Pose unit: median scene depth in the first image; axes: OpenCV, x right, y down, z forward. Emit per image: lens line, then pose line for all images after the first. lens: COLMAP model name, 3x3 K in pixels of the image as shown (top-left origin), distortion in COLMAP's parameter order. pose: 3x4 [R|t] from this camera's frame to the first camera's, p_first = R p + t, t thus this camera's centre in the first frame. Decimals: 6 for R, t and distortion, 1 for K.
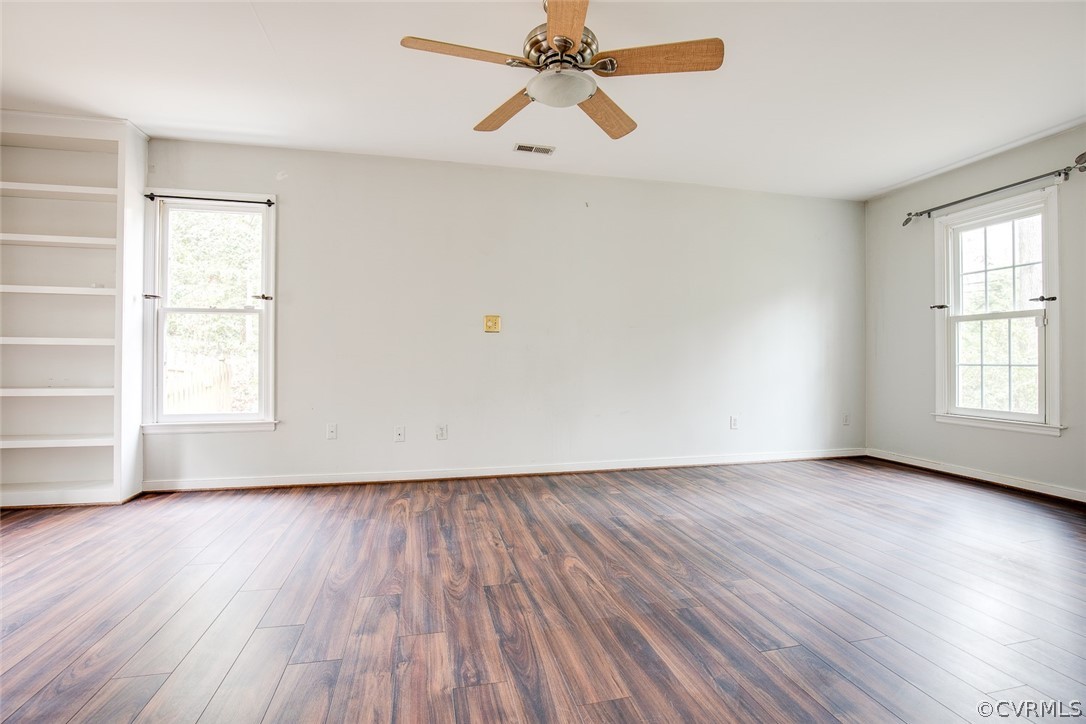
lens RADIAL K [[500.5, 0, 538.9], [0, 500.5, 357.2], [0, 0, 1]] dist [-0.036915, 0.008447]
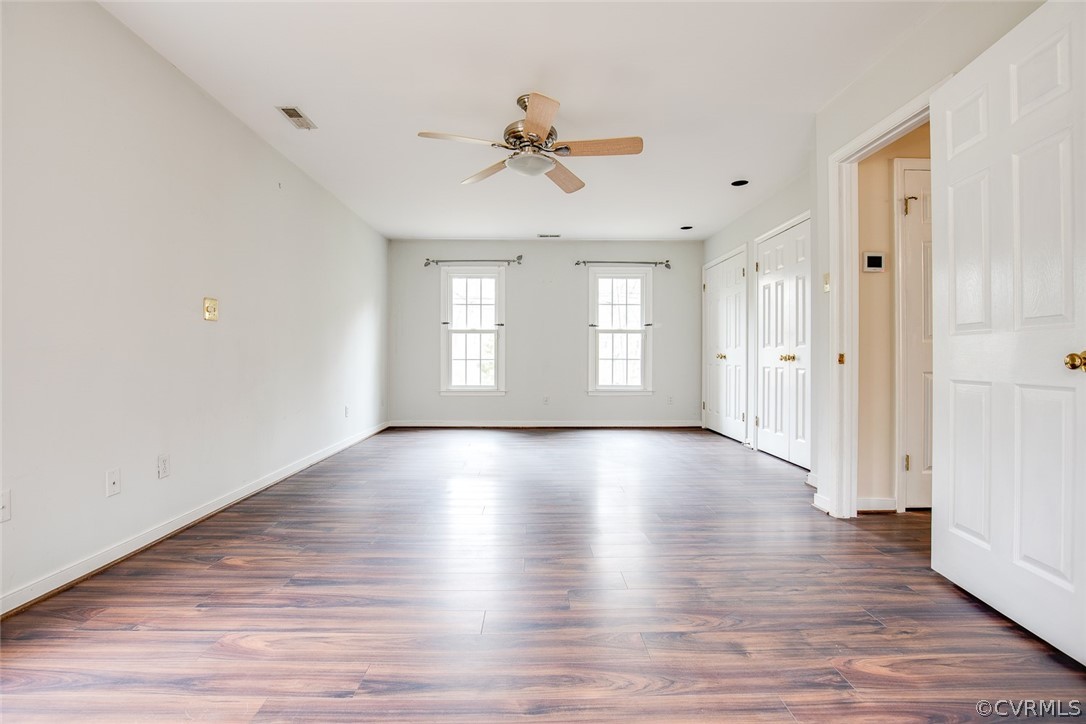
lens RADIAL K [[500.5, 0, 538.9], [0, 500.5, 357.2], [0, 0, 1]] dist [-0.036915, 0.008447]
pose [[0.212338, -0.003561, 0.977190, -0.903577], [-0.006492, 0.999966, 0.005055, -0.003072], [-0.977175, -0.007417, 0.212308, 0.459639]]
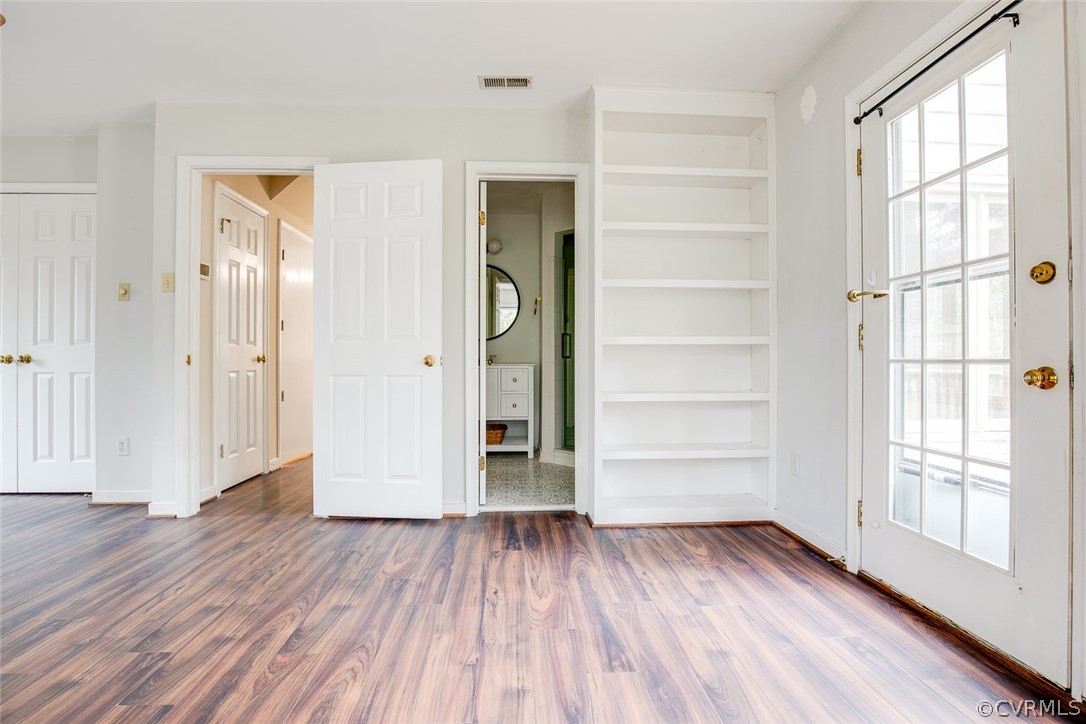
lens RADIAL K [[500.5, 0, 538.9], [0, 500.5, 357.2], [0, 0, 1]] dist [-0.036915, 0.008447]
pose [[-0.984609, -0.002903, 0.174748, -0.702023], [-0.004616, 0.999945, -0.009395, 0.001146], [-0.174712, -0.010057, -0.984568, 0.913322]]
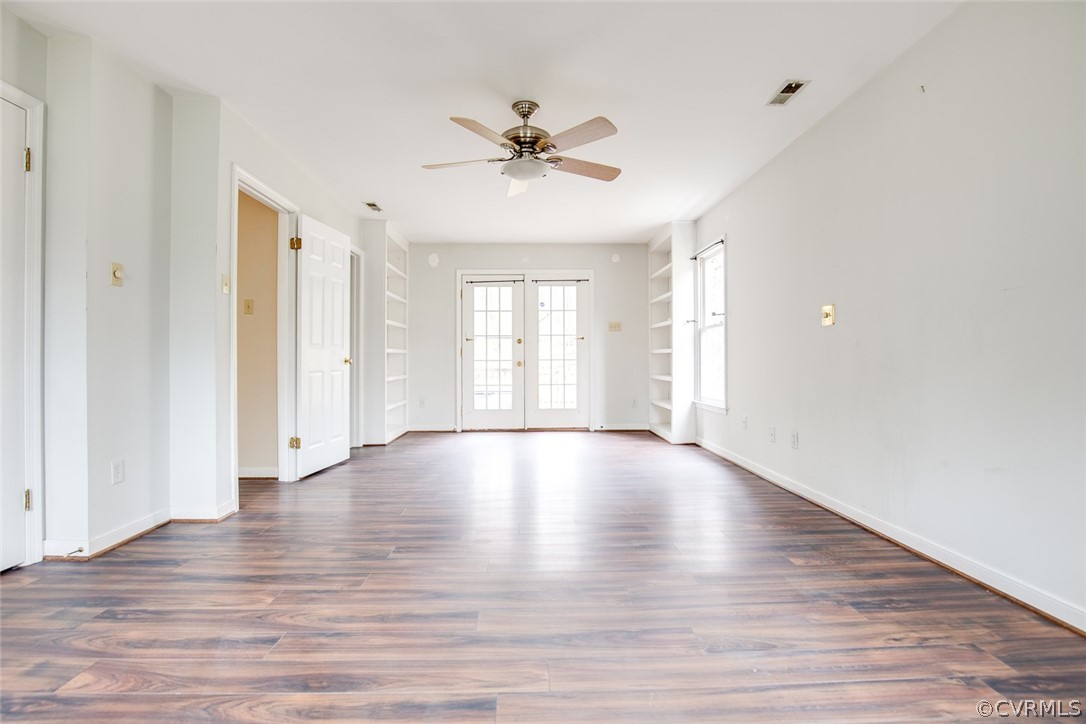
lens RADIAL K [[500.5, 0, 538.9], [0, 500.5, 357.2], [0, 0, 1]] dist [-0.036915, 0.008447]
pose [[-0.203726, -0.008483, -0.978991, 0.974484], [0.006335, 0.999930, -0.009982, 0.007143], [0.979007, -0.008236, -0.203658, 0.903257]]
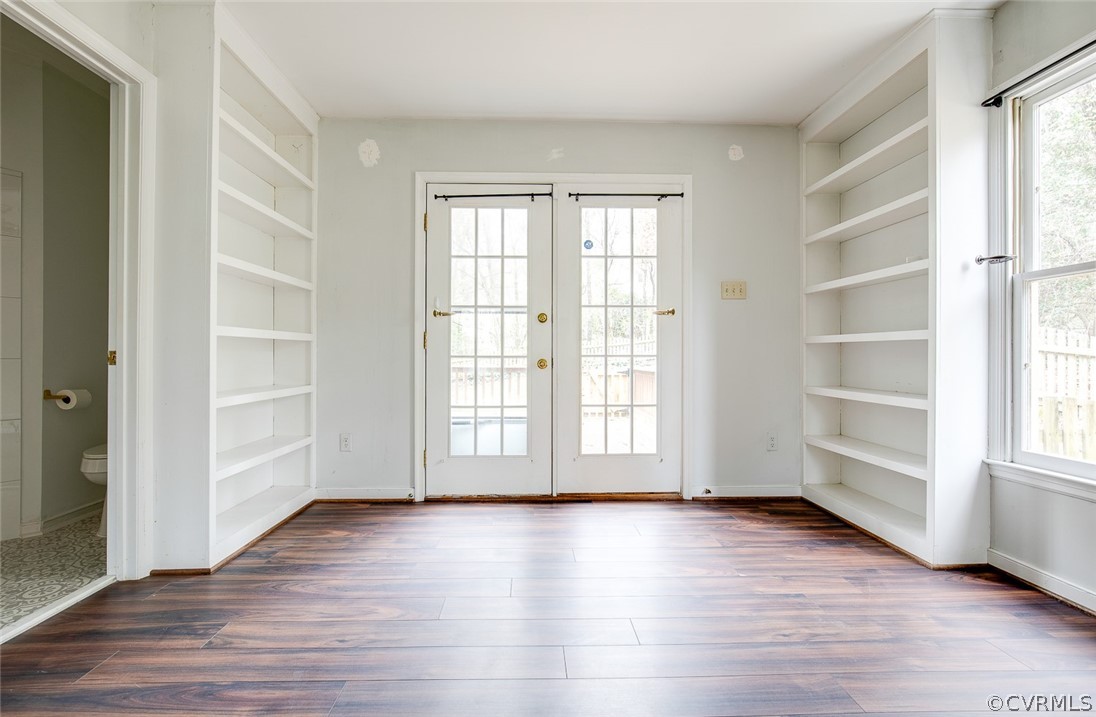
lens RADIAL K [[488.4, 0, 544.8], [0, 488.4, 359.1], [0, 0, 1]] dist [-0.011134, 0.000221]
pose [[-0.196524, 0.001654, -0.980498, -0.077017], [0.001668, 0.999998, 0.001352, 0.002645], [0.980498, -0.001370, -0.196527, 0.598273]]
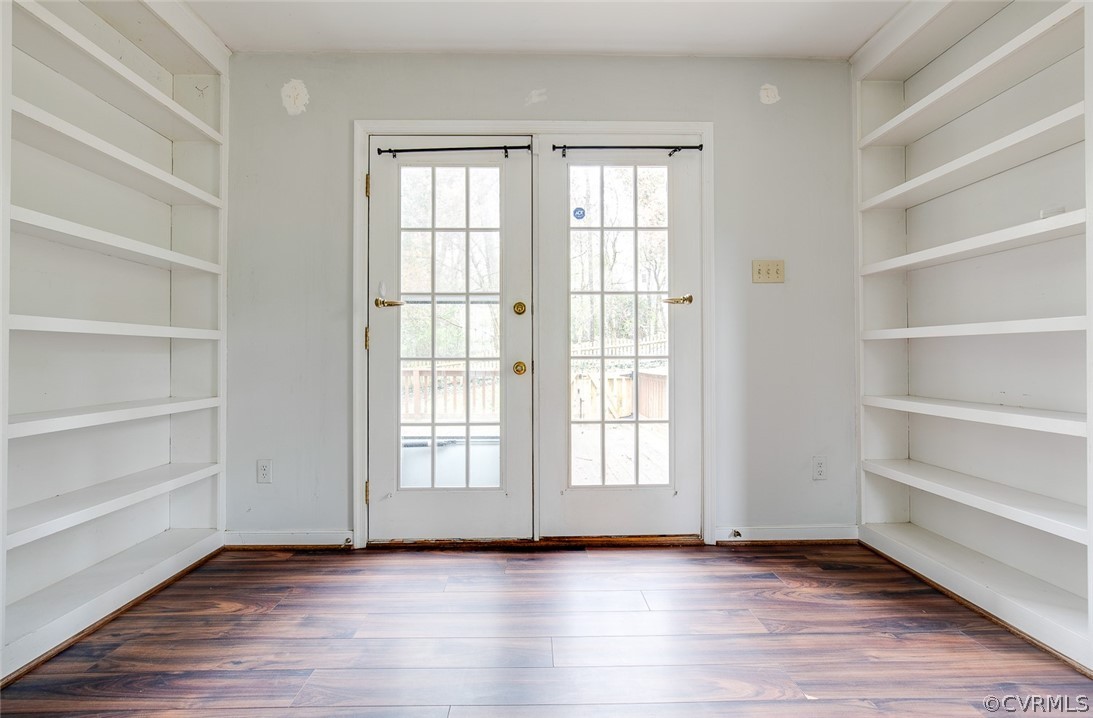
lens RADIAL K [[486.4, 0, 546.5], [0, 486.4, 359.0], [0, 0, 1]] dist [-0.019844, 0.006440]
pose [[-0.202250, -0.001898, -0.979332, -0.322777], [0.006435, 0.999974, -0.003267, 0.002142], [0.979313, -0.006962, -0.202232, 0.592428]]
